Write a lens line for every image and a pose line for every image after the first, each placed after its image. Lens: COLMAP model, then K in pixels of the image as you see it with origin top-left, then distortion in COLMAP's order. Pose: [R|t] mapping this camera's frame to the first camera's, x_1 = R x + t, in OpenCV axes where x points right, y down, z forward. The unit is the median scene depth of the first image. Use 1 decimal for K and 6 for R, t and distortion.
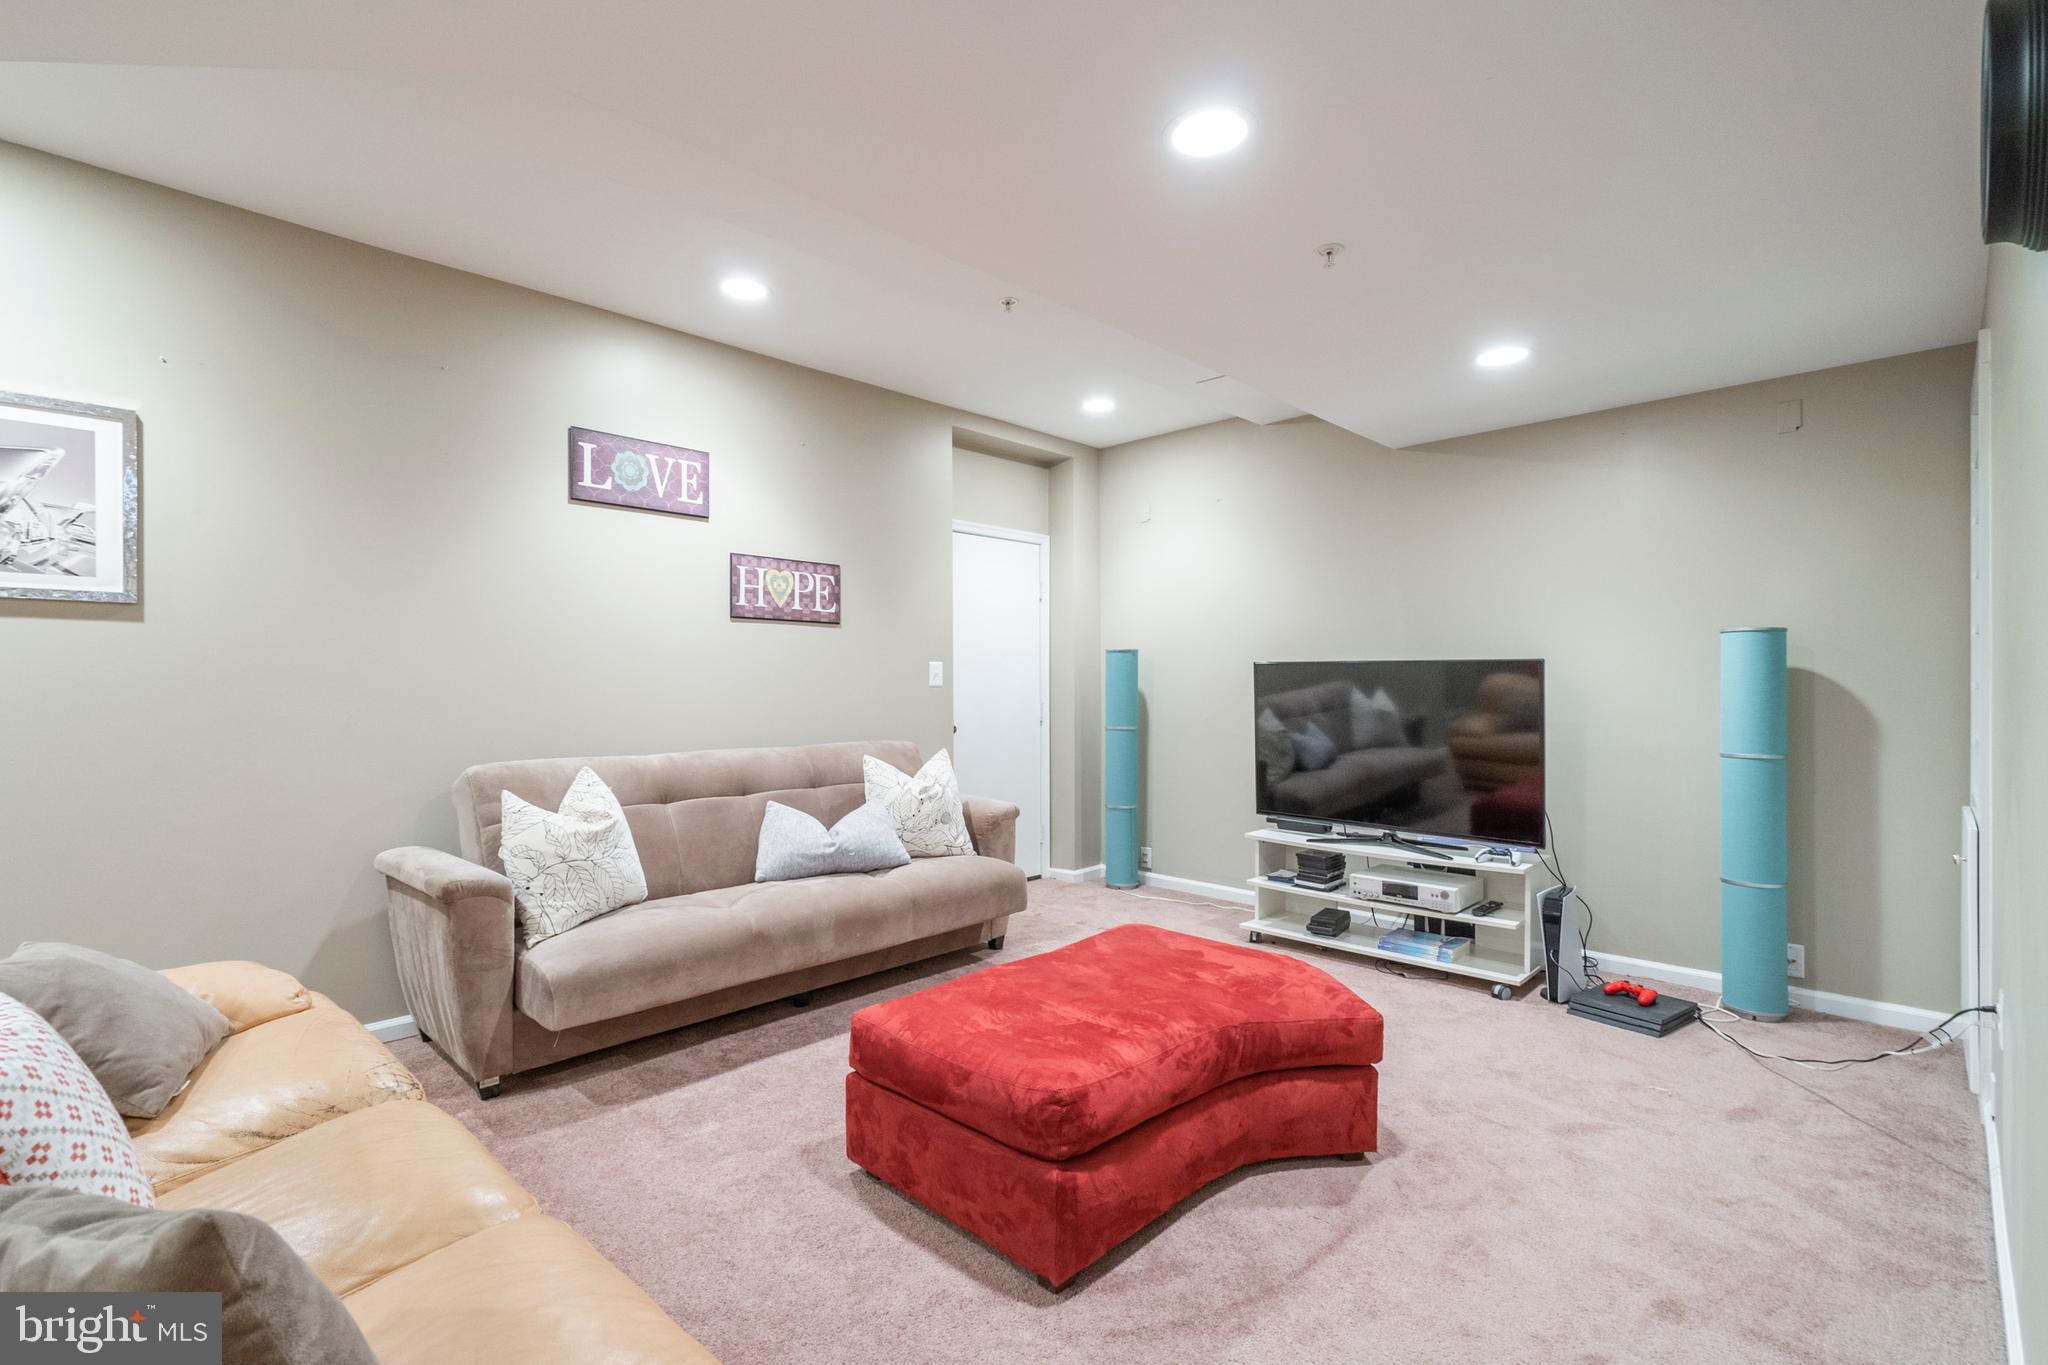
lens RADIAL K [[913.0, 0, 1013.1], [0, 913.0, 678.9], [0, 0, 1]] dist [0.000299, -0.000096]
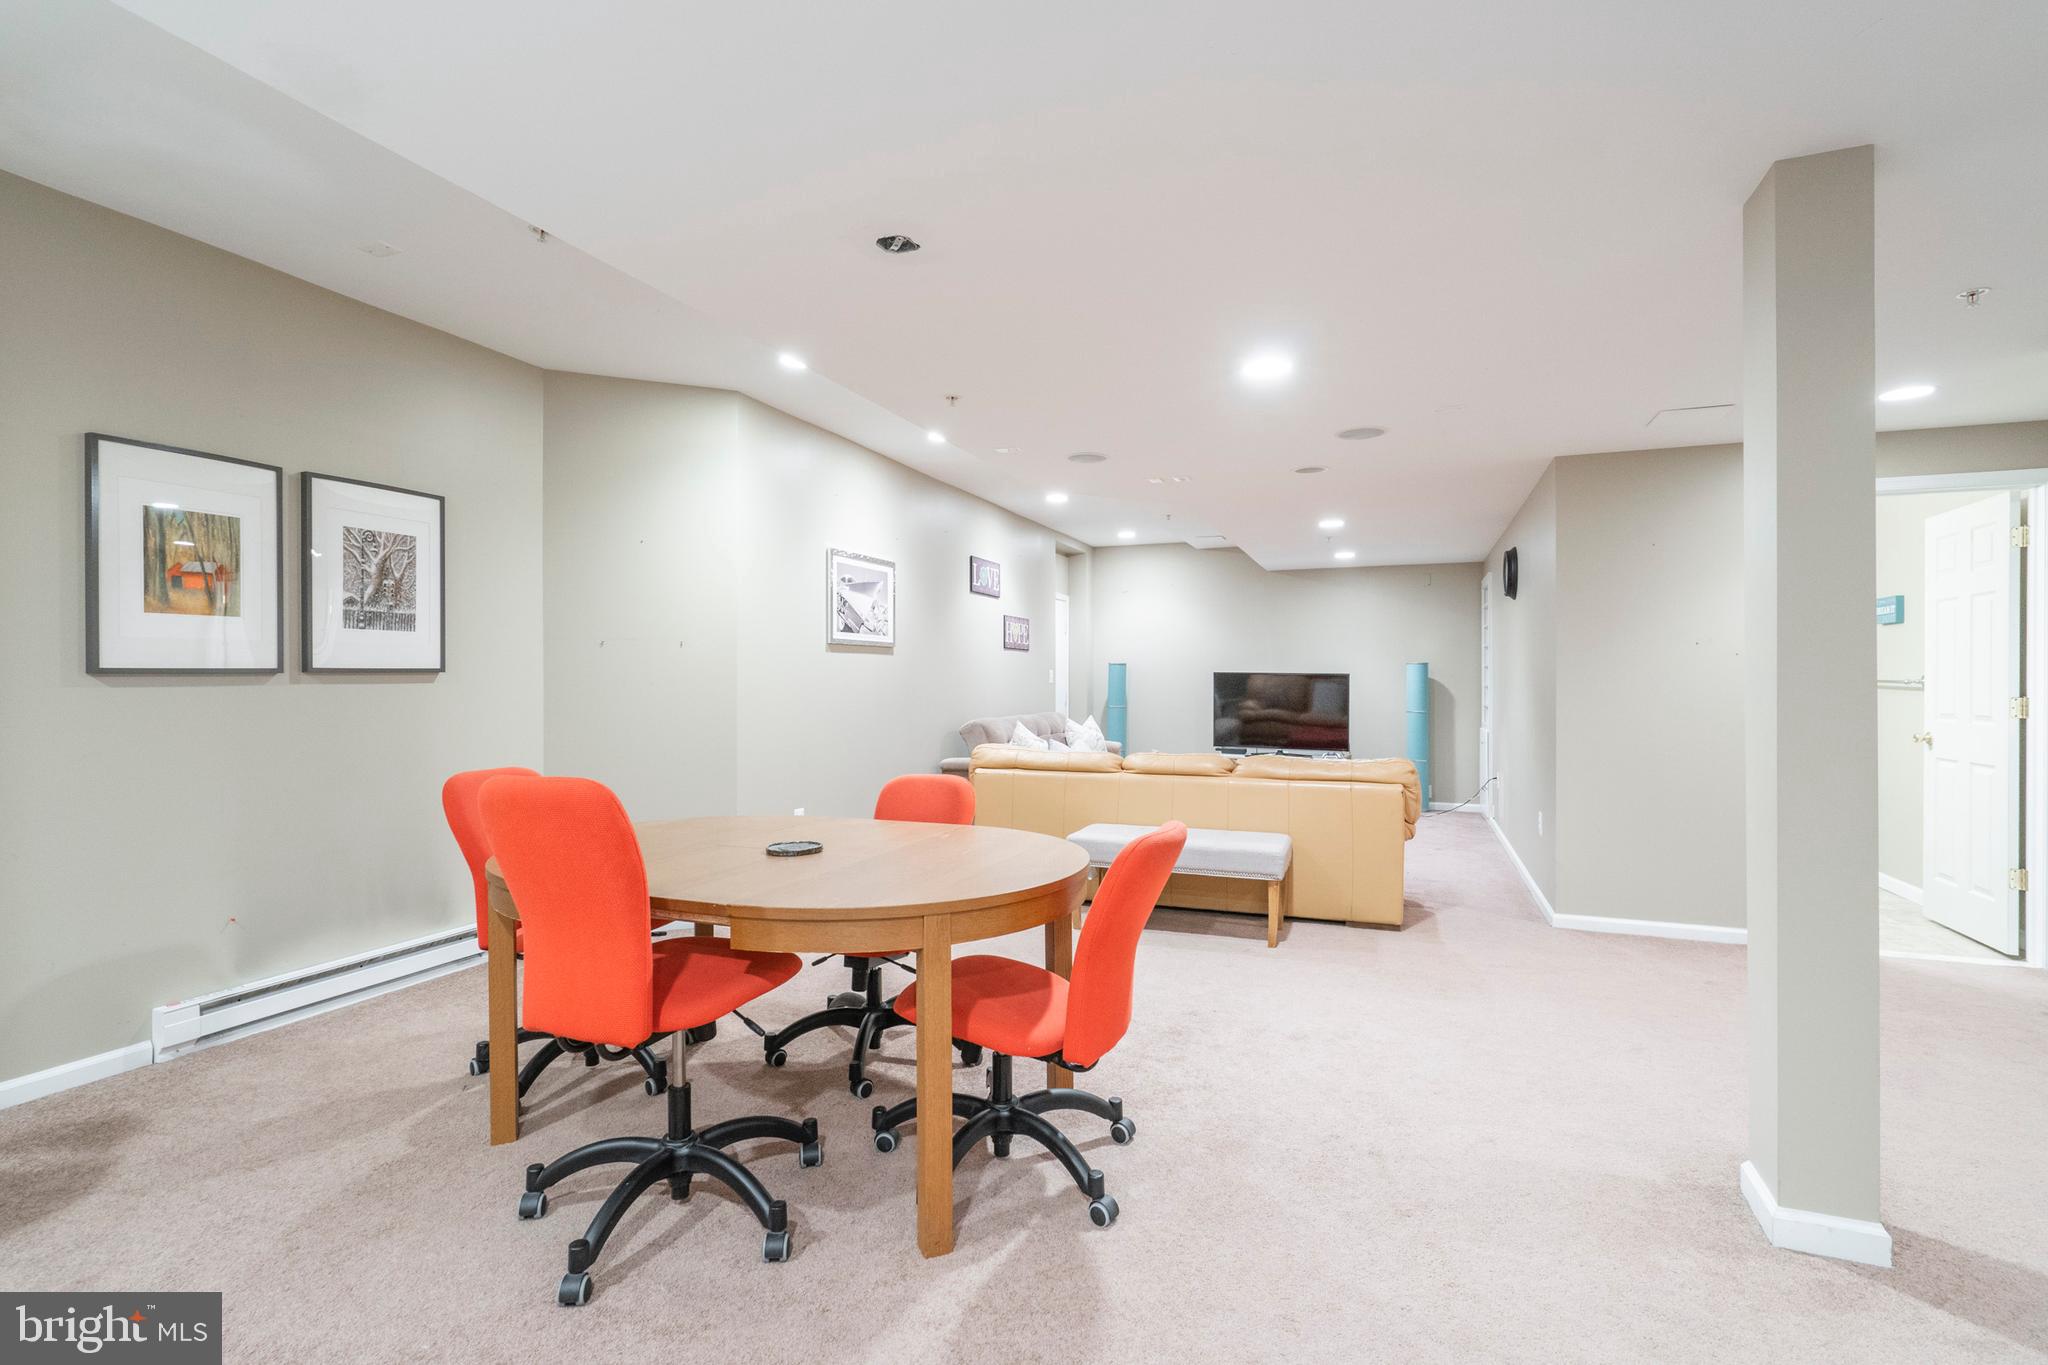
lens RADIAL K [[919.4, 0, 1024.0], [0, 919.4, 682.5], [0, 0, 1]] dist [0.004324, 0.000239]
pose [[0.922336, 0.002569, 0.386379, -1.201018], [-0.005732, 0.999959, 0.007035, -0.010489], [-0.386345, -0.008703, 0.922313, -0.955920]]
